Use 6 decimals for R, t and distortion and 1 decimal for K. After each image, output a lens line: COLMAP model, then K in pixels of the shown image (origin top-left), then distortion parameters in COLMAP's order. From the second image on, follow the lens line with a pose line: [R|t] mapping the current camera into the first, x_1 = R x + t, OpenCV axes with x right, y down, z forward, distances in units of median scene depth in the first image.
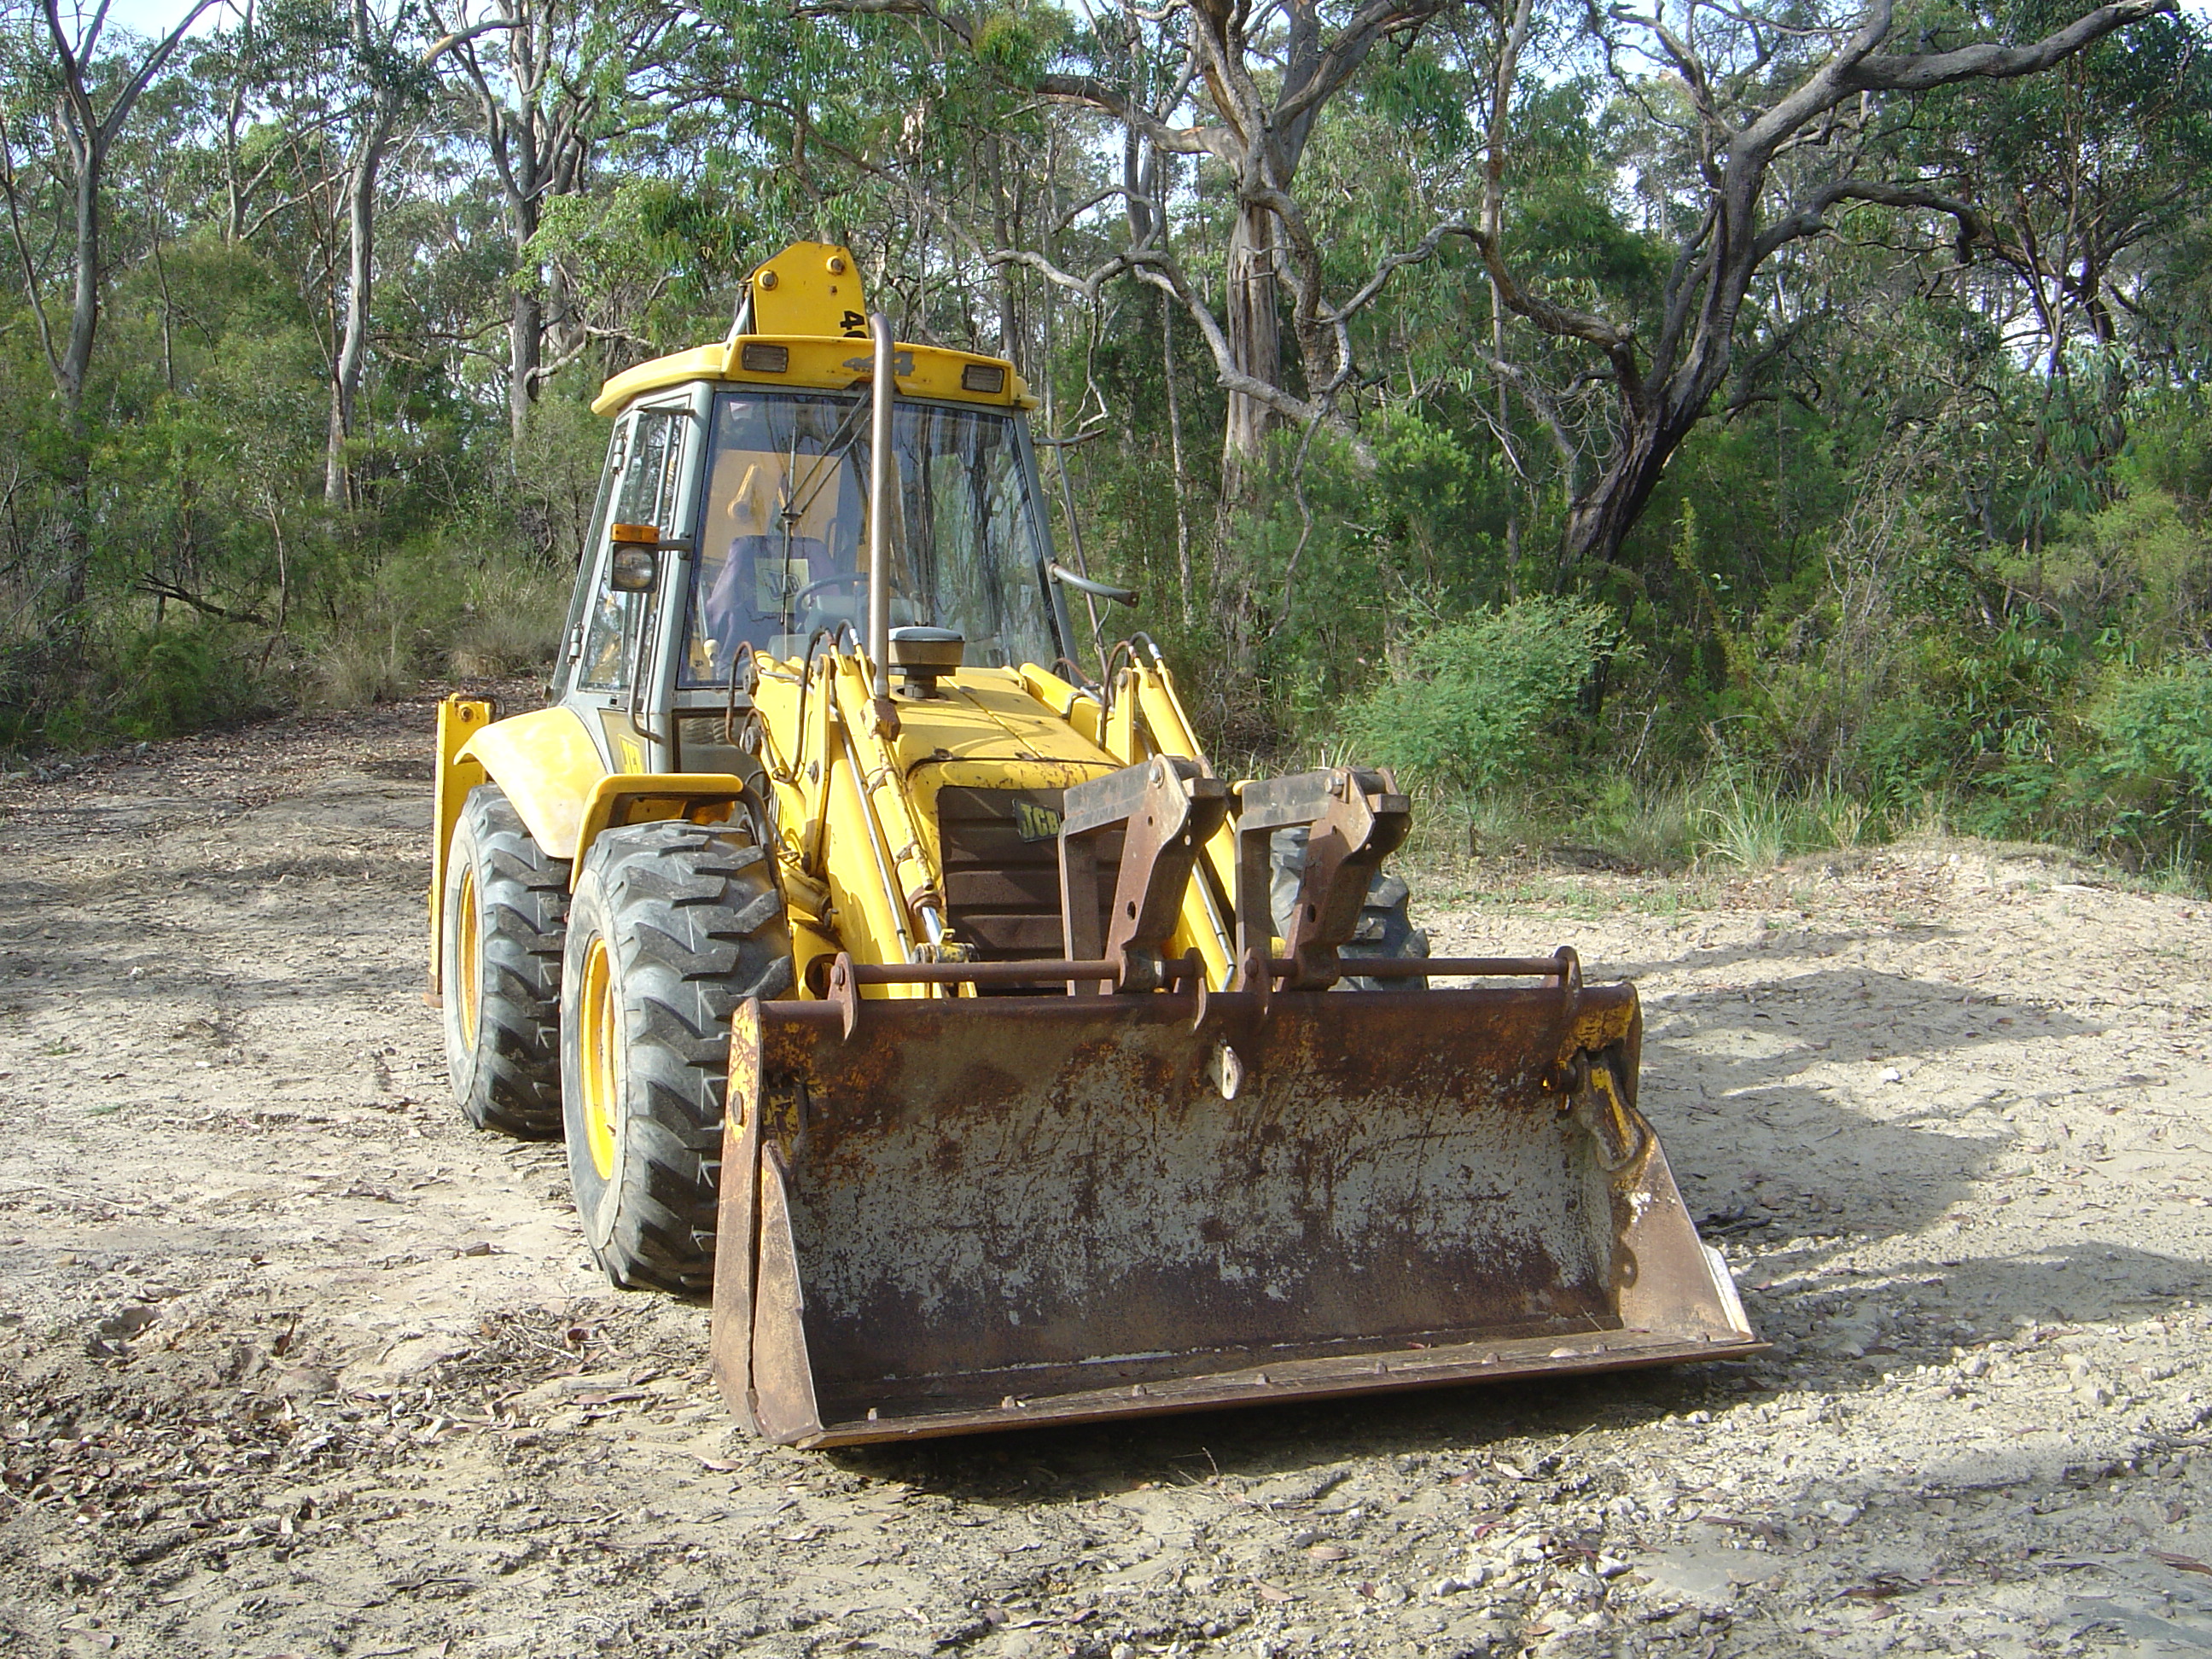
lens RADIAL K [[2460.6, 0, 1106.0], [0, 2460.6, 829.5], [0, 0, 1]] dist [-0.129982, -0.006837]
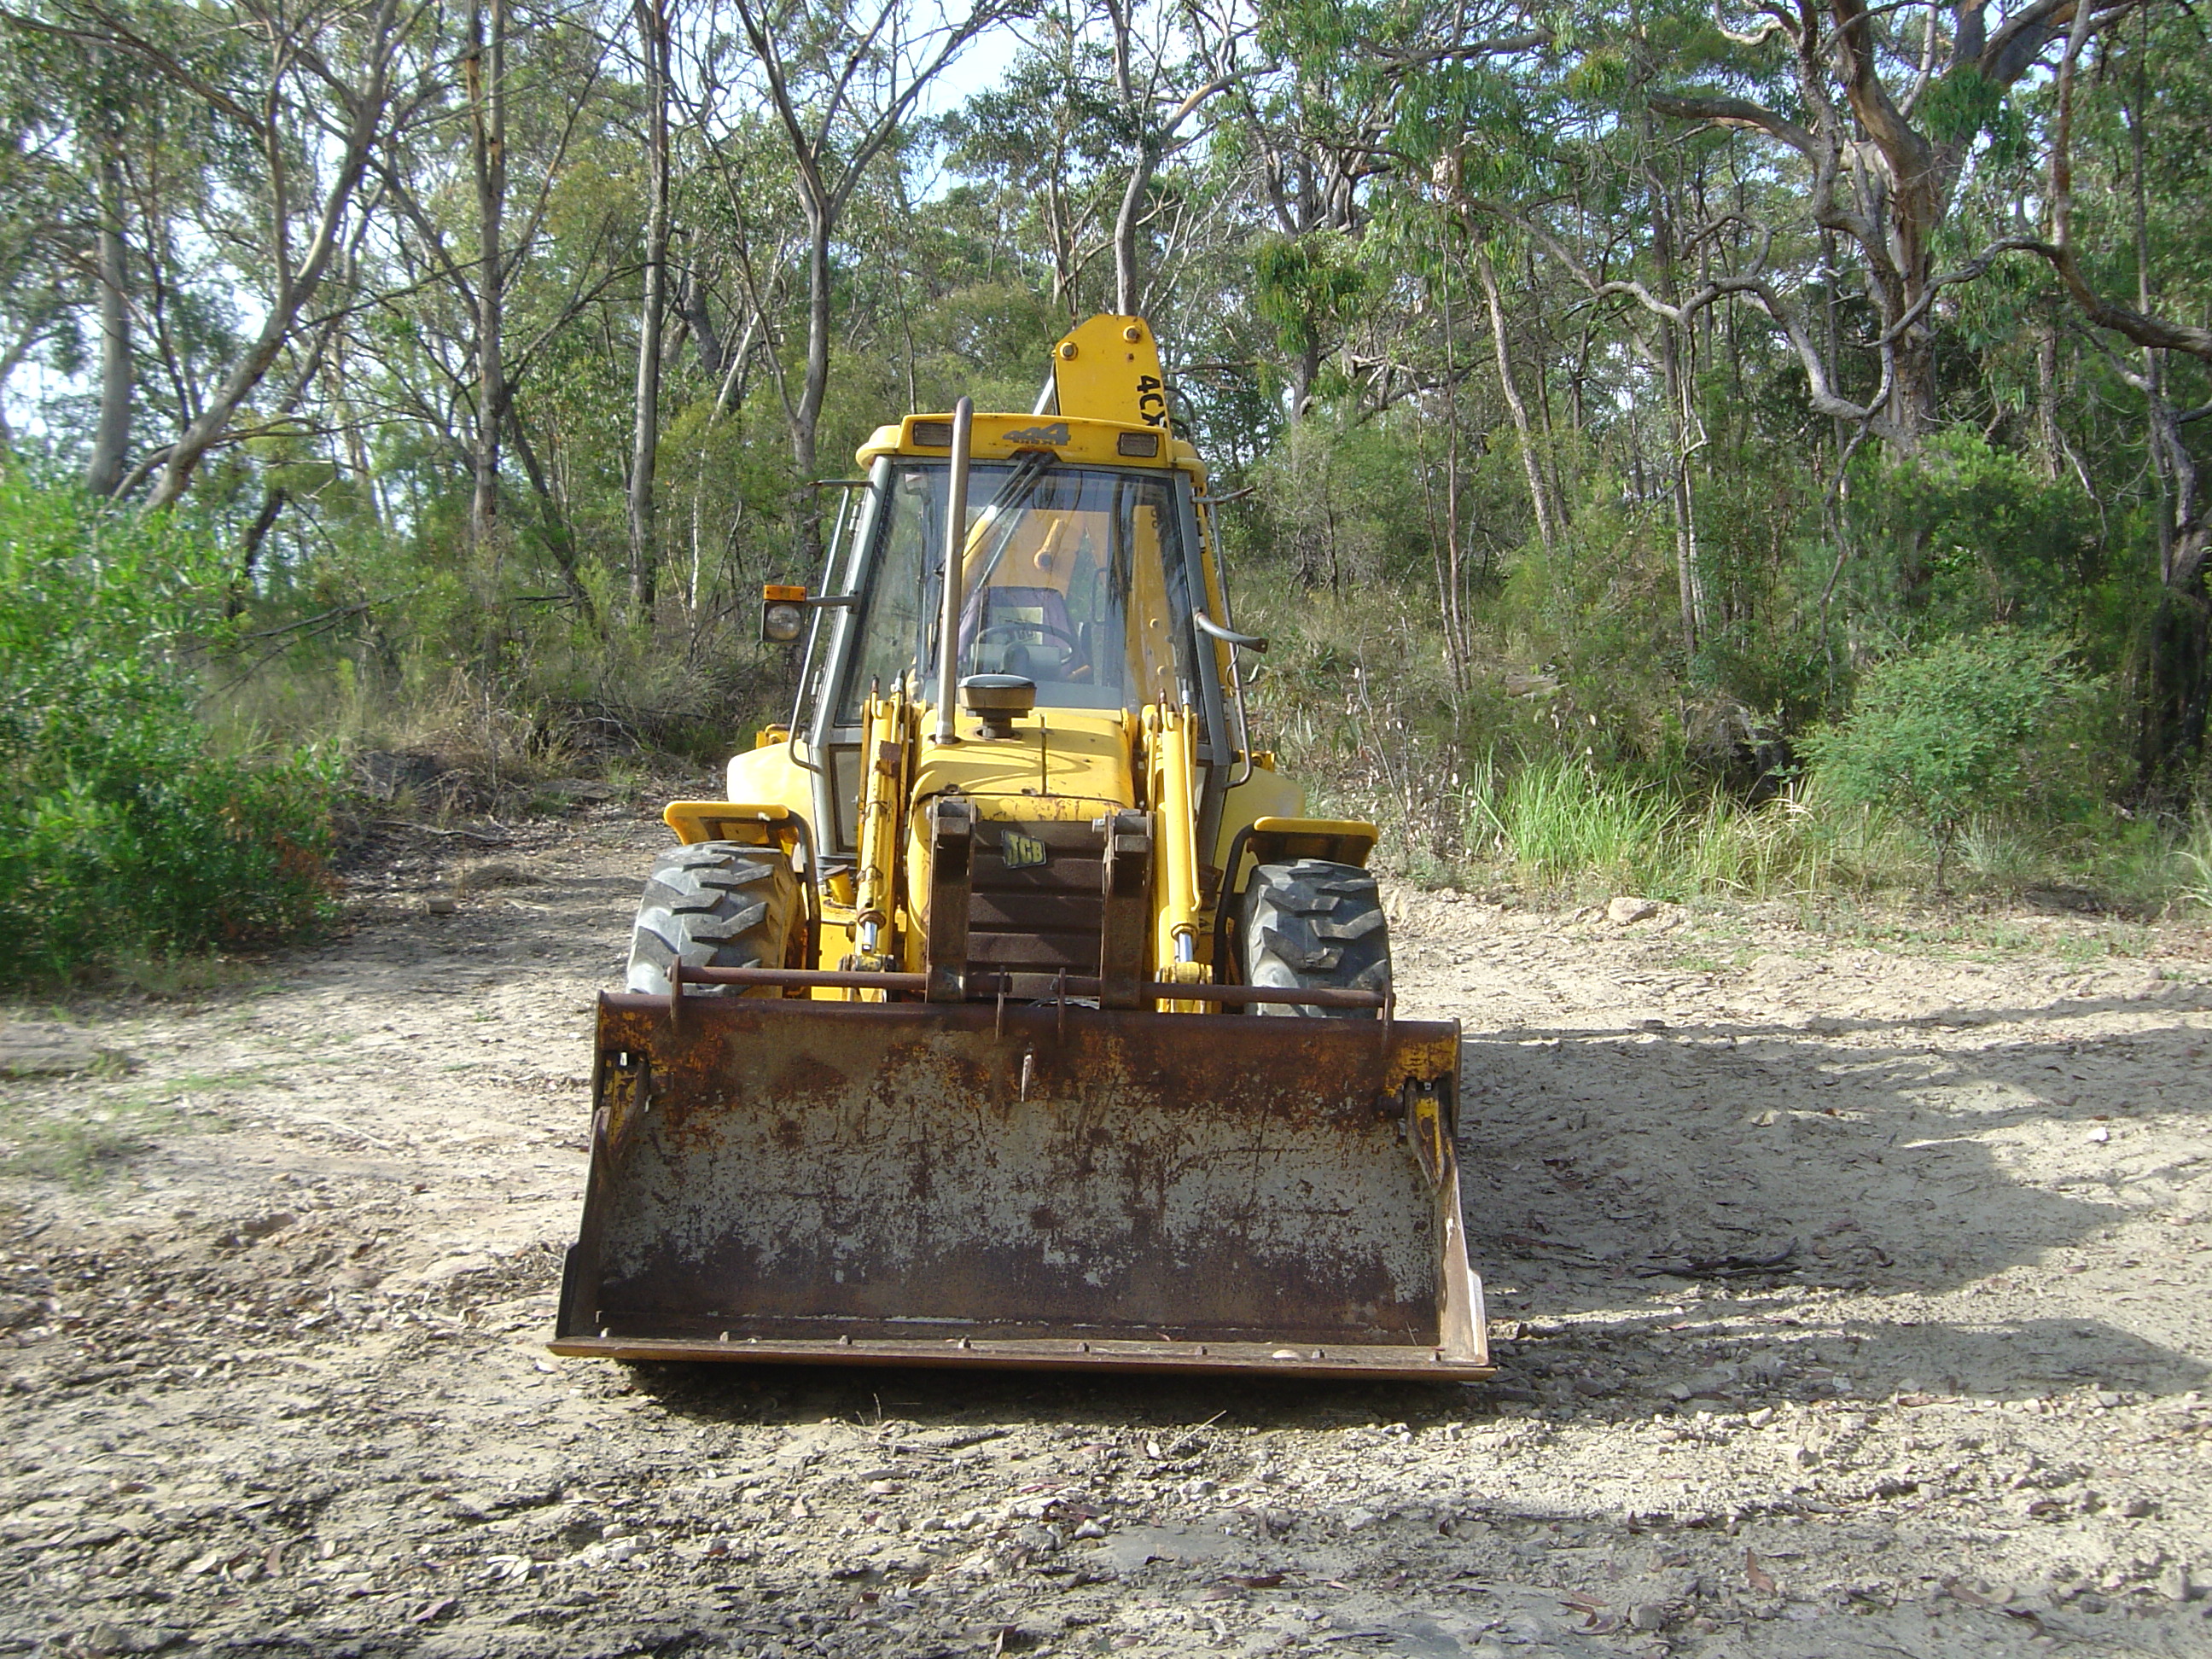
lens RADIAL K [[2460.6, 0, 1106.0], [0, 2460.6, 829.5], [0, 0, 1]] dist [-0.129982, -0.006837]
pose [[0.933050, 0.023295, -0.358991, 0.471228], [-0.025202, 0.999682, -0.000632, -0.014902], [0.358862, 0.009637, 0.933341, -0.041670]]
